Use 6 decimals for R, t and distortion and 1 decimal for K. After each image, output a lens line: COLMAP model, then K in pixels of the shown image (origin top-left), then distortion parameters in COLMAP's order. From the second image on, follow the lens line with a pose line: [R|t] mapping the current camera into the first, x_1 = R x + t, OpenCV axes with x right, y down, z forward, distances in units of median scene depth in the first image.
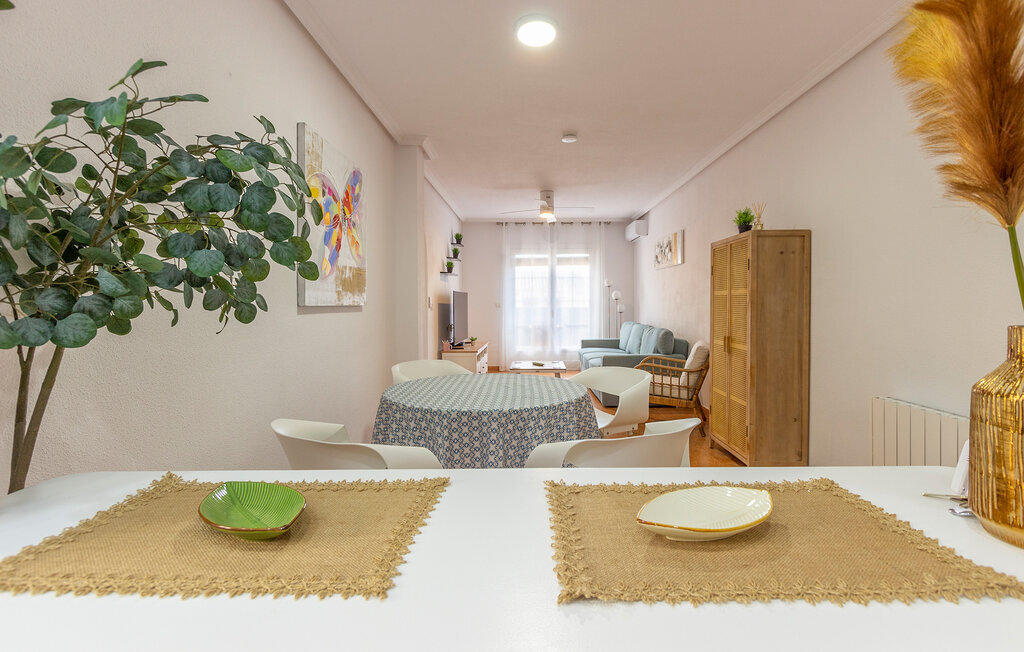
lens RADIAL K [[470.5, 0, 524.1], [0, 470.5, 318.8], [0, 0, 1]] dist [0.001893, 0.000140]
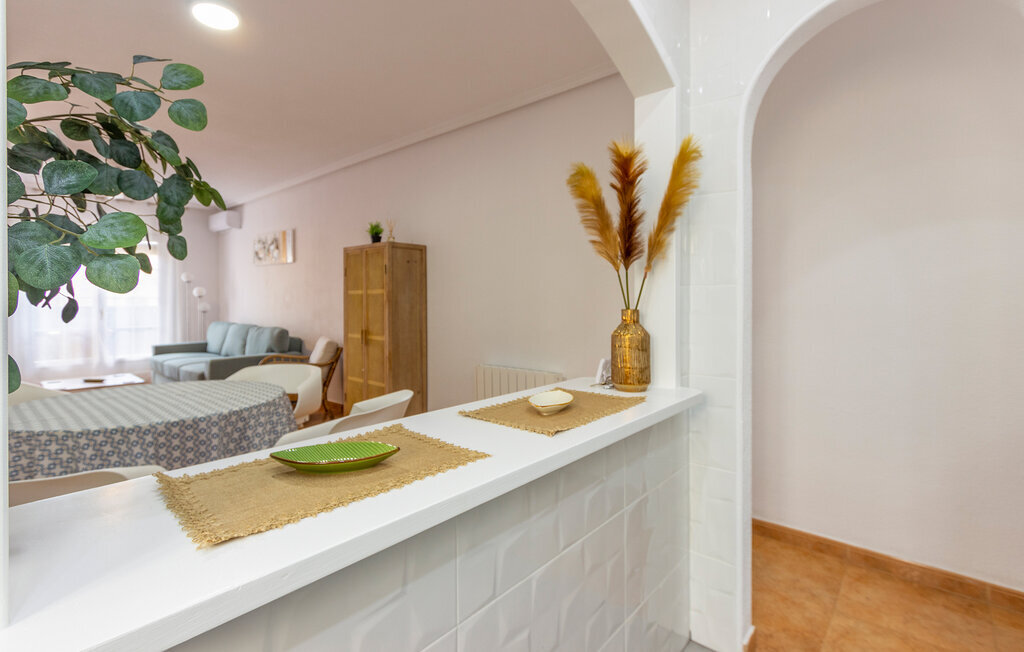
lens RADIAL K [[474.3, 0, 517.7], [0, 474.3, 303.2], [0, 0, 1]] dist [-0.001159, -0.000228]
pose [[0.645169, -0.000116, 0.764040, -0.176637], [0.022959, 0.999551, -0.019236, 0.002346], [-0.763695, 0.029953, 0.644882, -0.035322]]
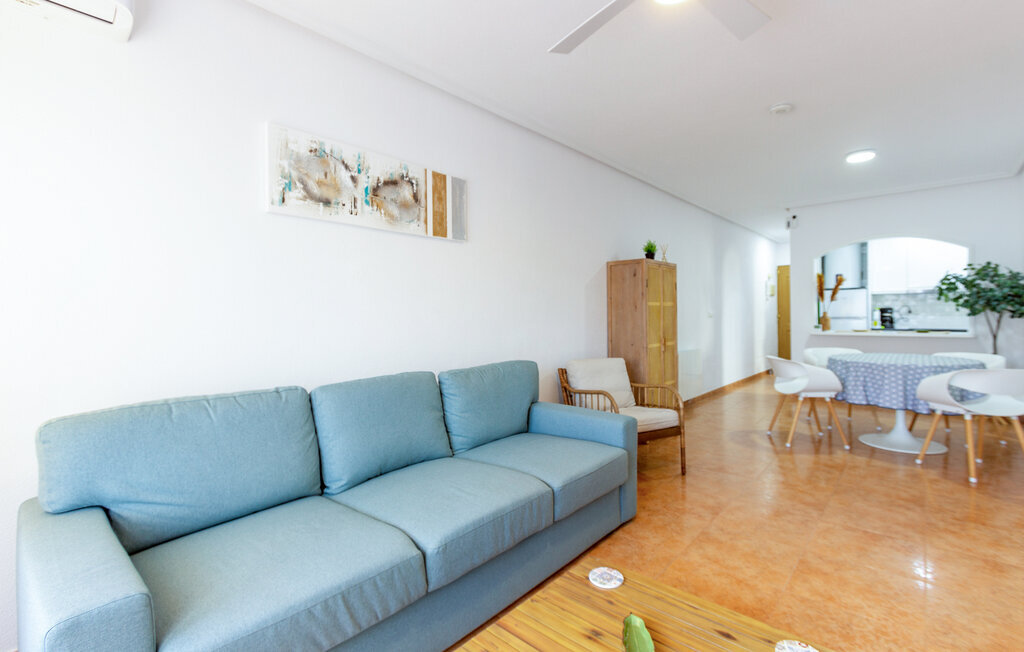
lens RADIAL K [[467.2, 0, 515.7], [0, 467.2, 313.5], [0, 0, 1]] dist [0.001890, 0.000135]
pose [[-0.747352, 0.015809, 0.664240, -0.092066], [0.037400, 0.999133, 0.018300, -0.055305], [-0.663375, 0.038520, -0.747295, 1.807928]]
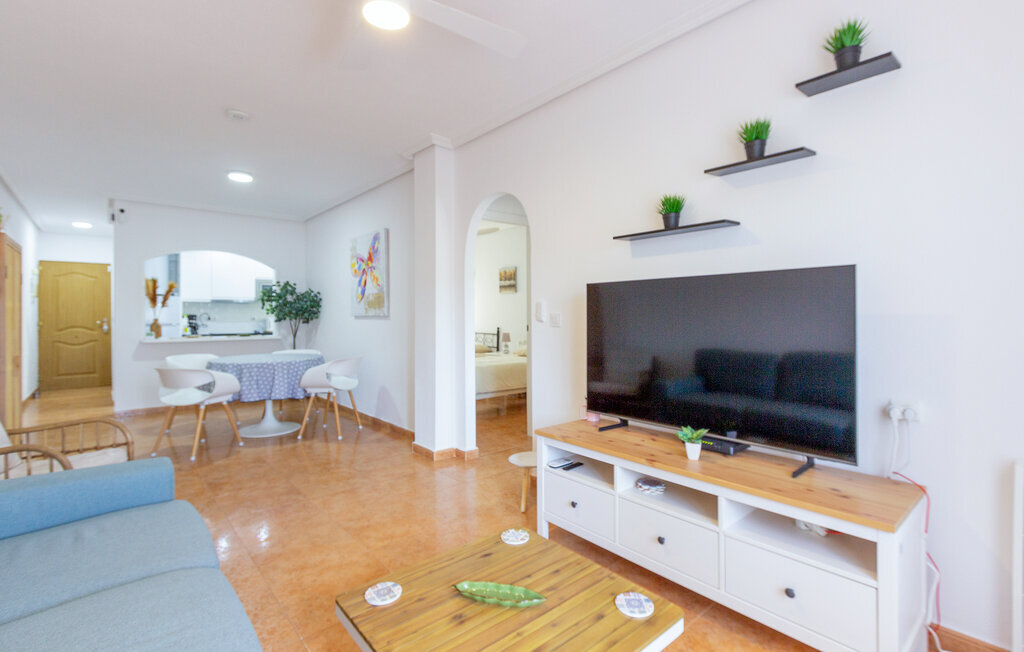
lens RADIAL K [[467.2, 0, 515.7], [0, 467.2, 313.5], [0, 0, 1]] dist [0.001890, 0.000135]
pose [[-0.755644, 0.007713, -0.654937, 0.247813], [-0.011375, 0.999625, 0.024896, -0.058404], [0.654884, 0.026262, -0.755273, 1.818815]]
